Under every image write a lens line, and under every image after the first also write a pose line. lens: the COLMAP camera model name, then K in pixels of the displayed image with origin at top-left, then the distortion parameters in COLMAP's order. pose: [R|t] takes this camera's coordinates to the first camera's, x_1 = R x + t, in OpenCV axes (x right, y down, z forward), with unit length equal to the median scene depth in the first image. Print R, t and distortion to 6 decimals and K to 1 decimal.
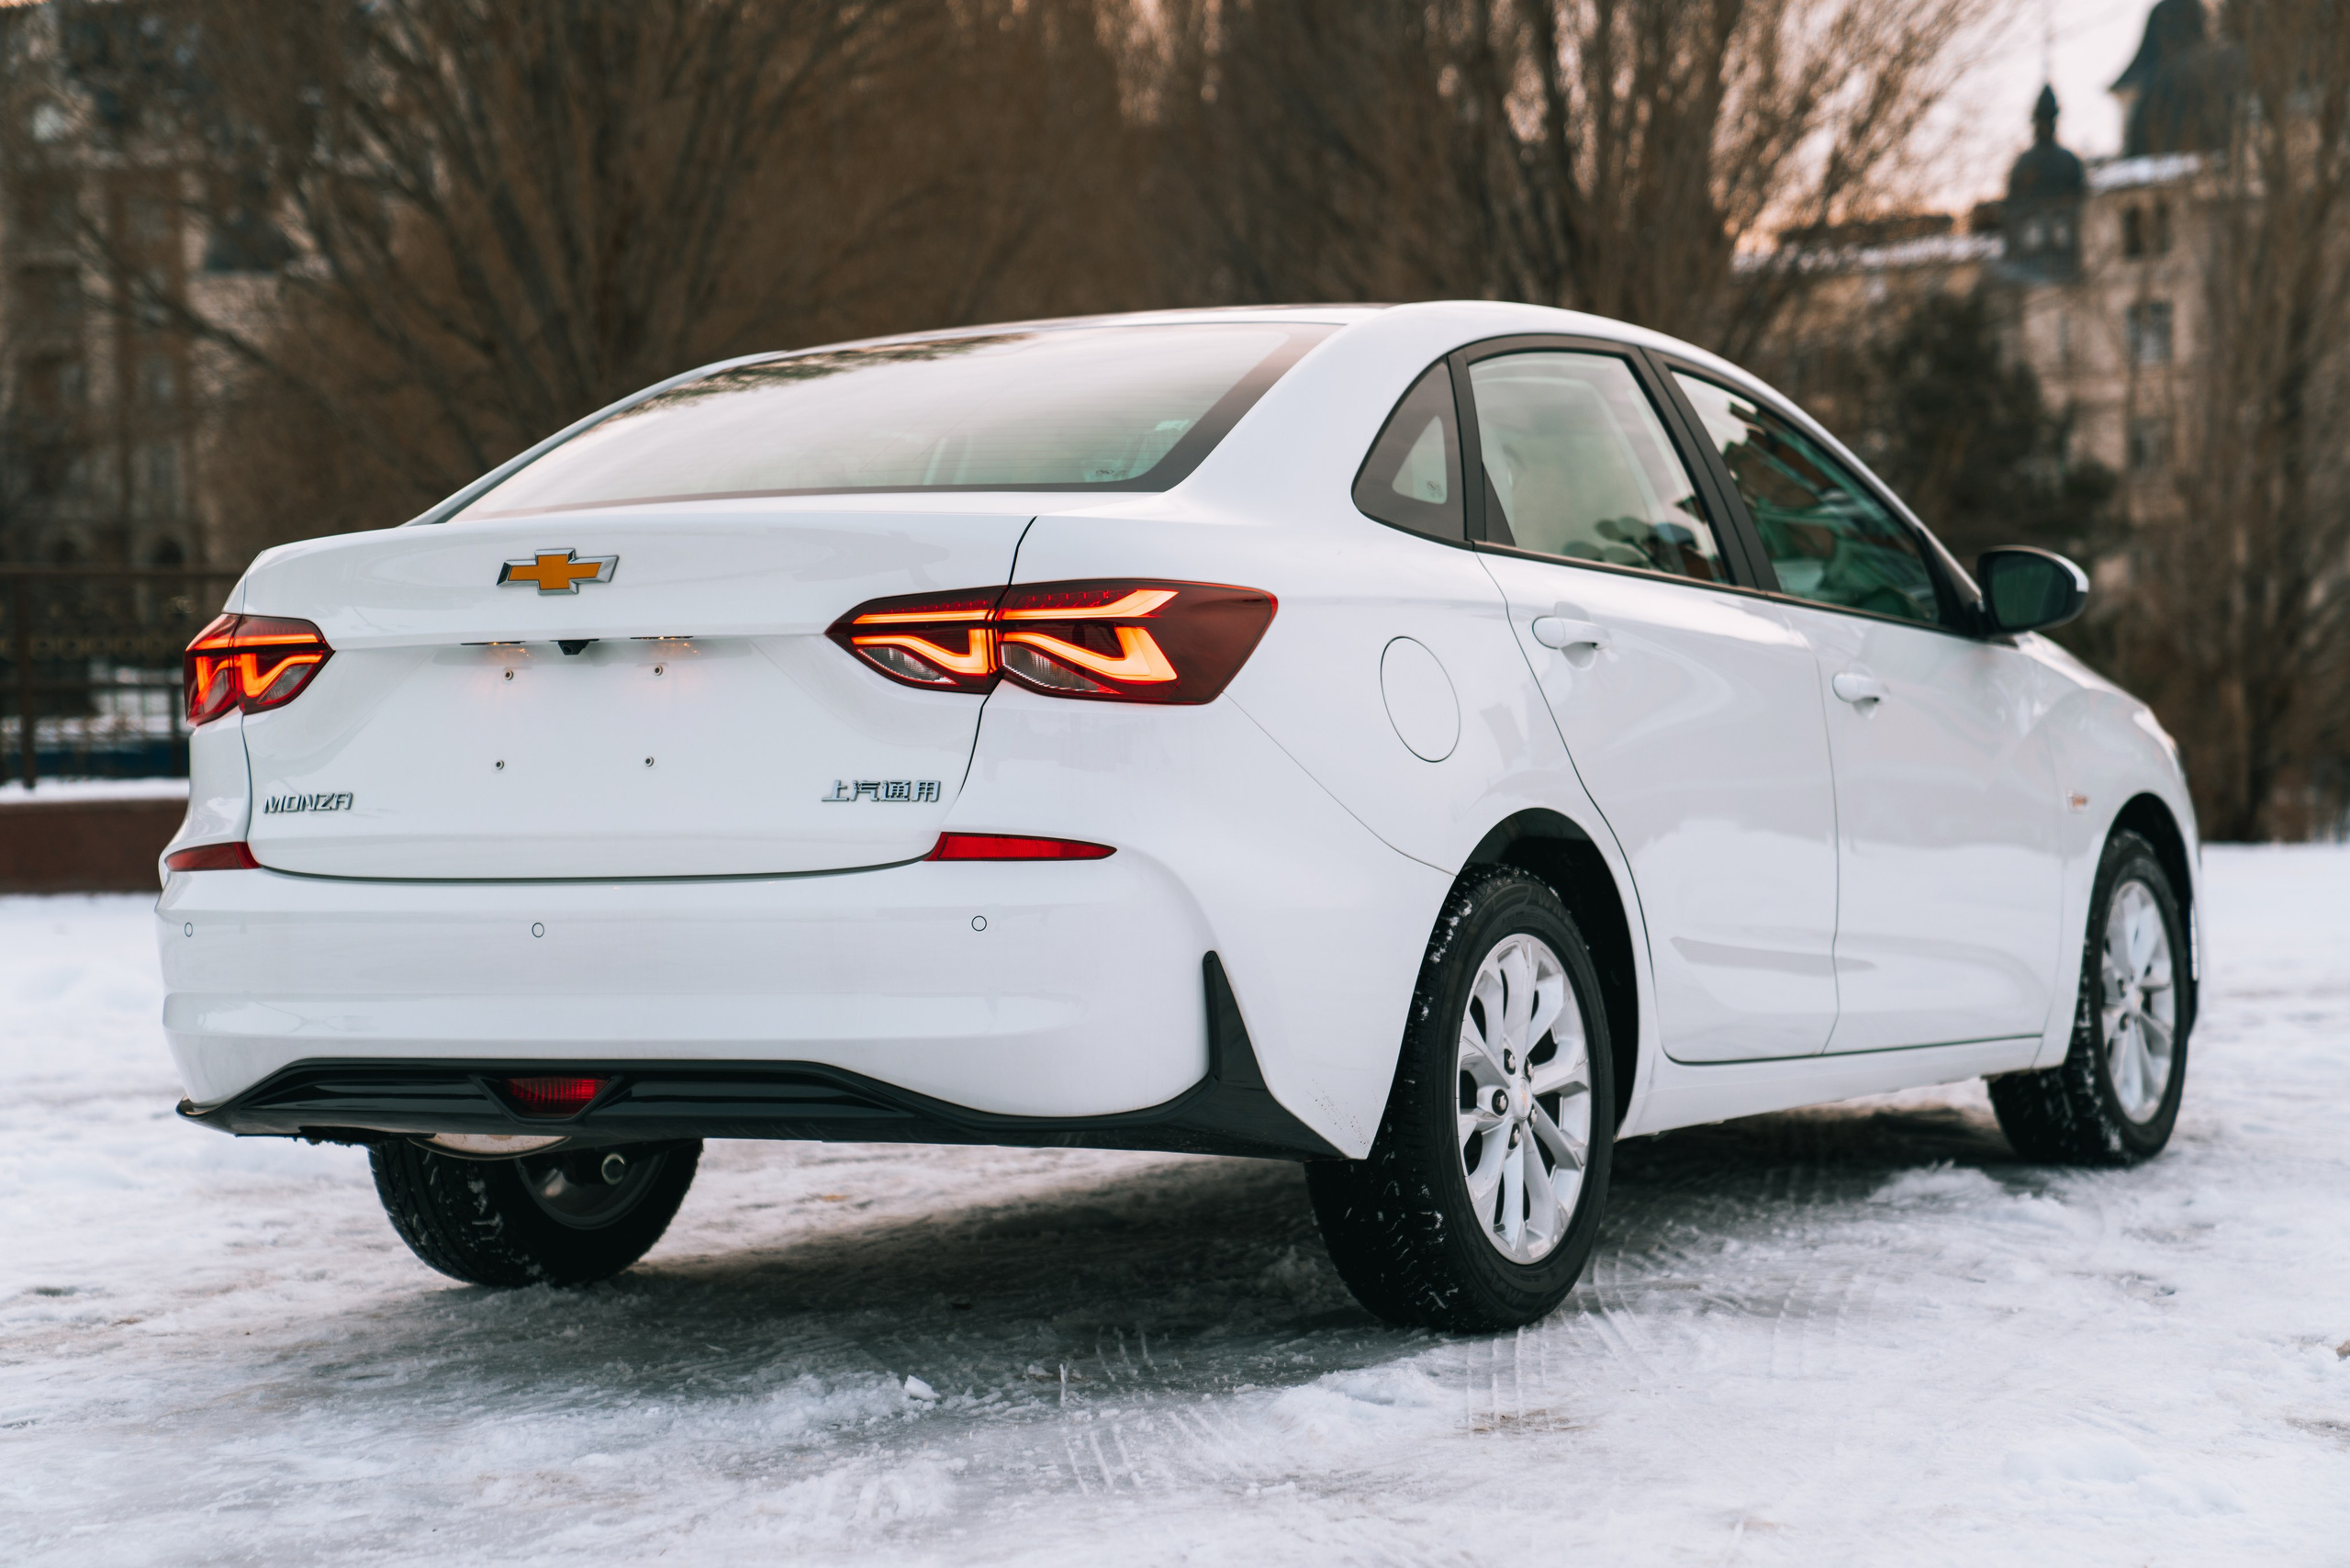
lens RADIAL K [[4499.9, 0, 1166.3], [0, 4499.9, 778.5], [0, 0, 1]] dist [0.328510, 0.181659]
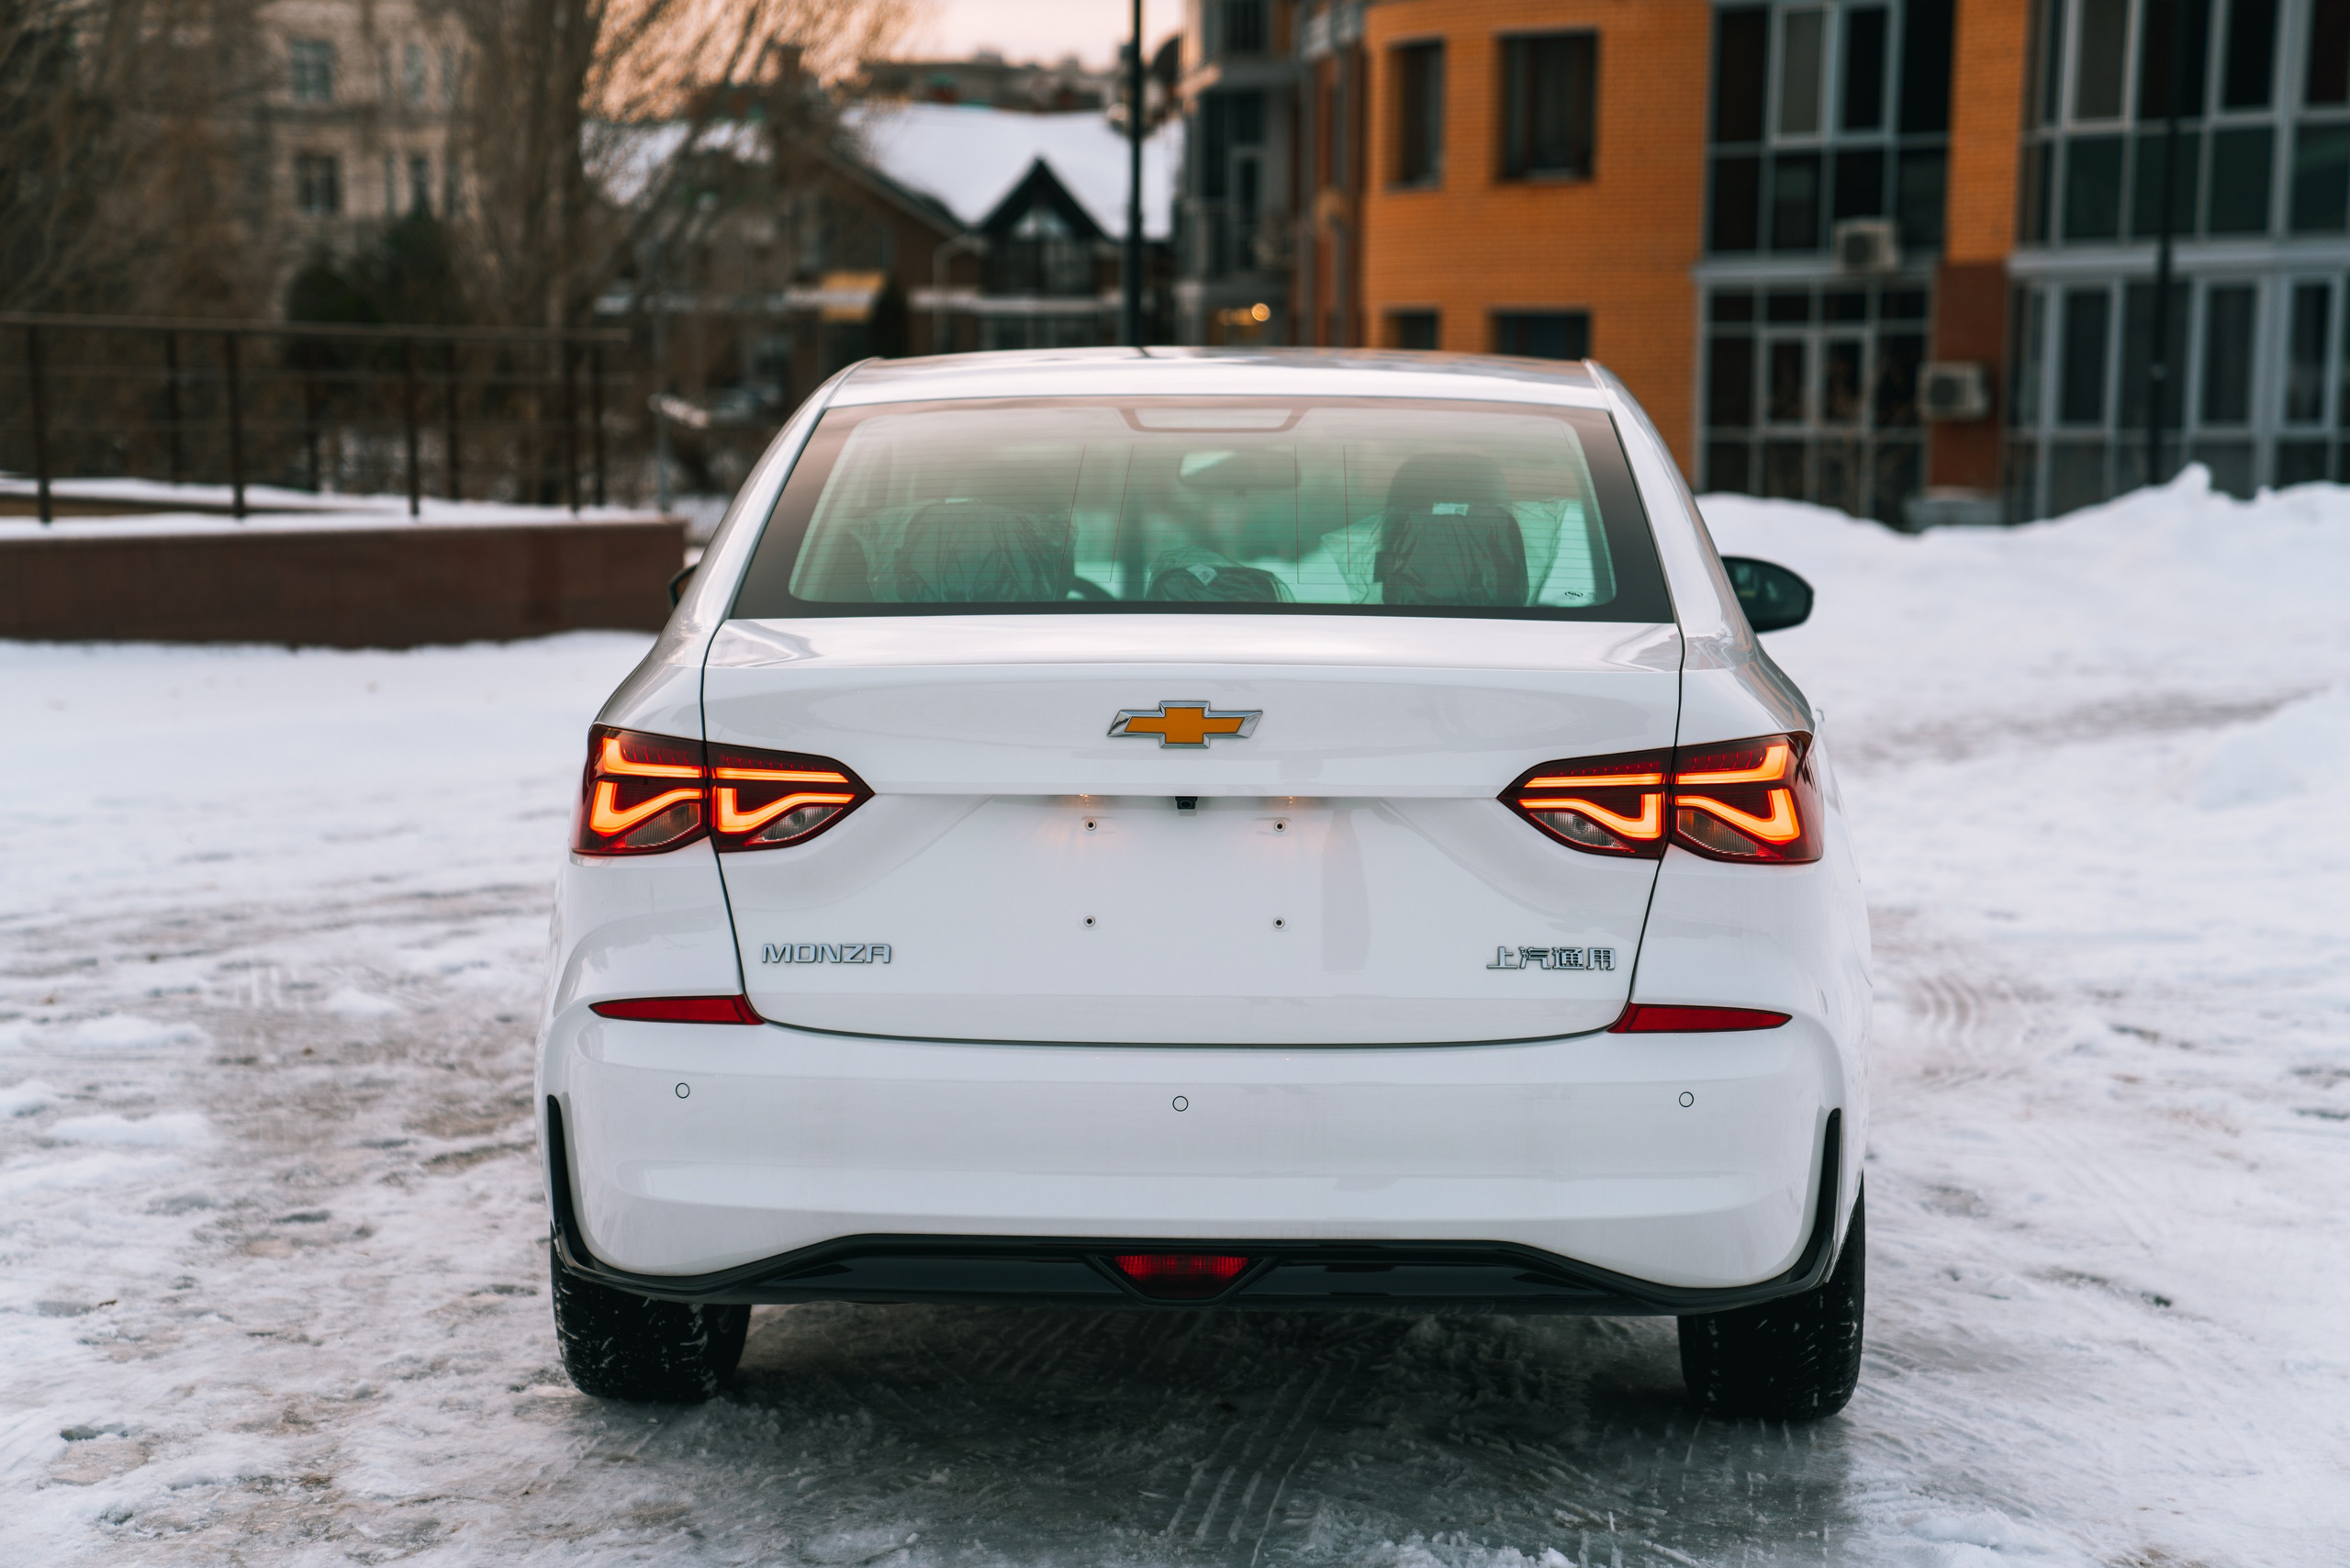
lens RADIAL K [[4479.6, 0, 1180.6], [0, 4479.6, 776.2], [0, 0, 1]] dist [0.691596, -0.007222]
pose [[0.900212, -0.016687, 0.435133, -0.551082], [-0.020825, 0.996472, 0.081296, -0.112538], [-0.434954, -0.082245, 0.896689, 0.156423]]
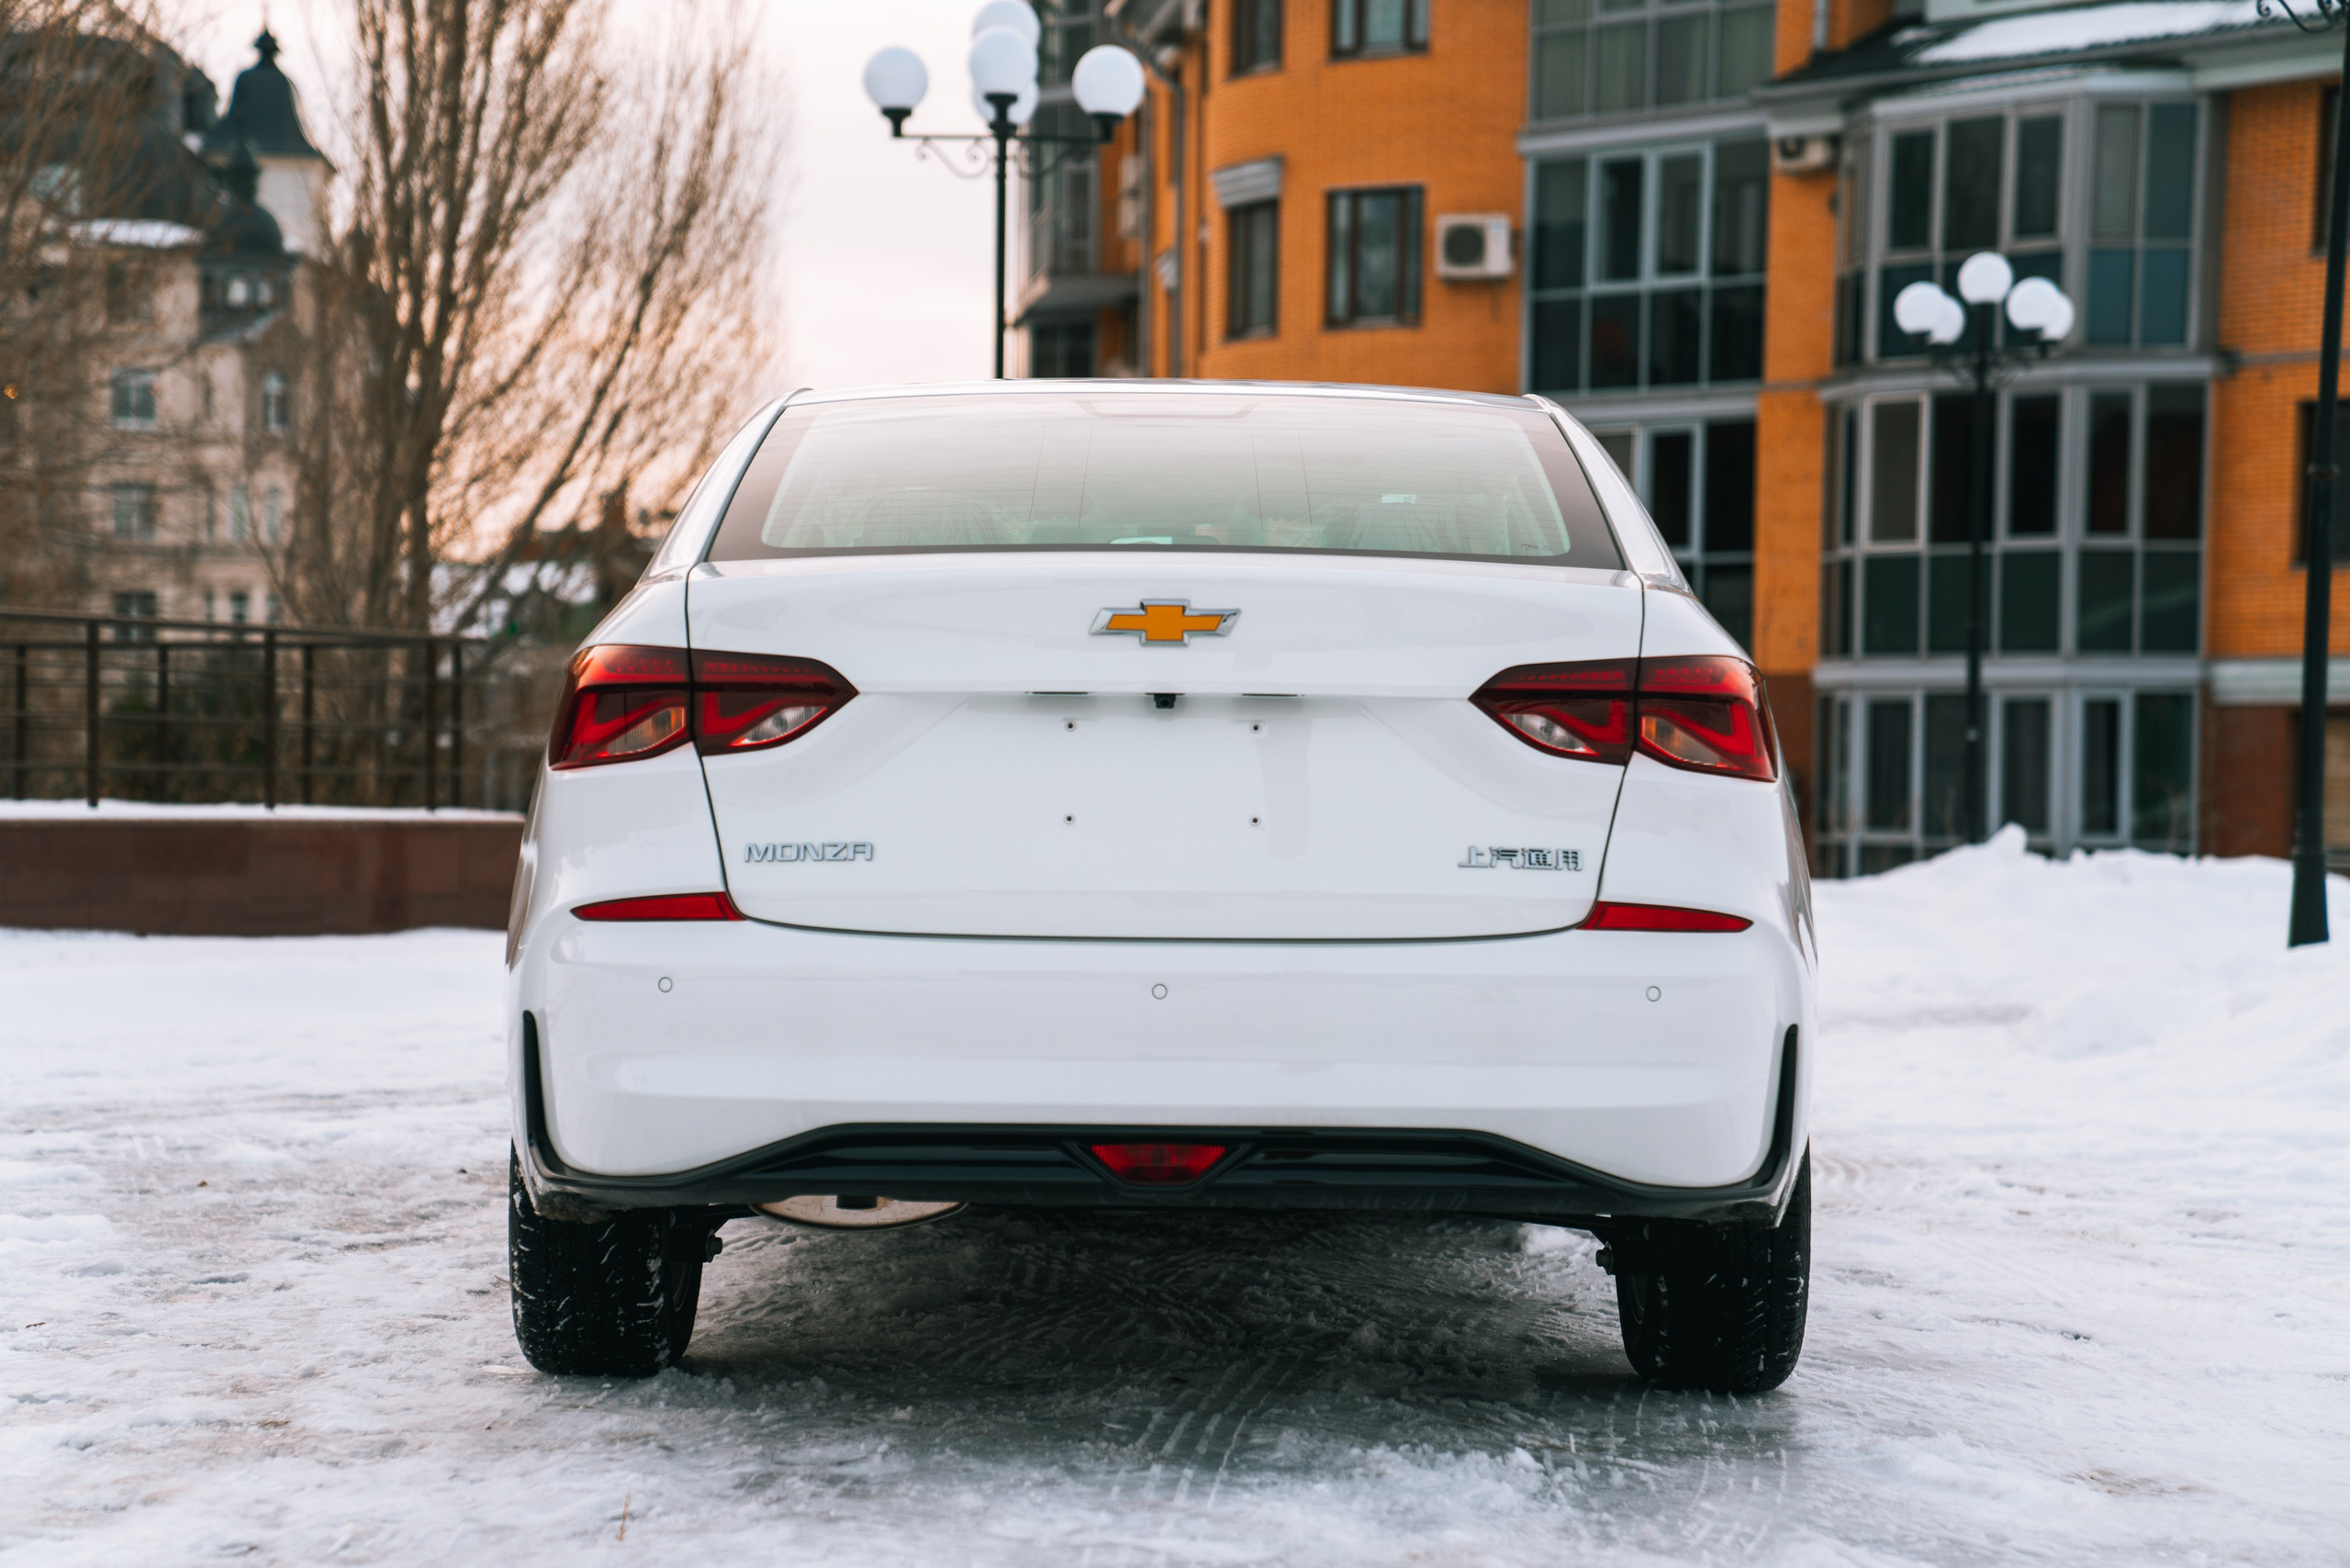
lens RADIAL K [[4487.3, 0, 1157.7], [0, 4487.3, 781.0], [0, 0, 1]] dist [0.647947, 0.419271]
pose [[0.883065, 0.034277, 0.467998, -0.592454], [-0.027674, 0.999397, -0.020979, 0.008718], [-0.468434, 0.005574, 0.883481, 0.149990]]
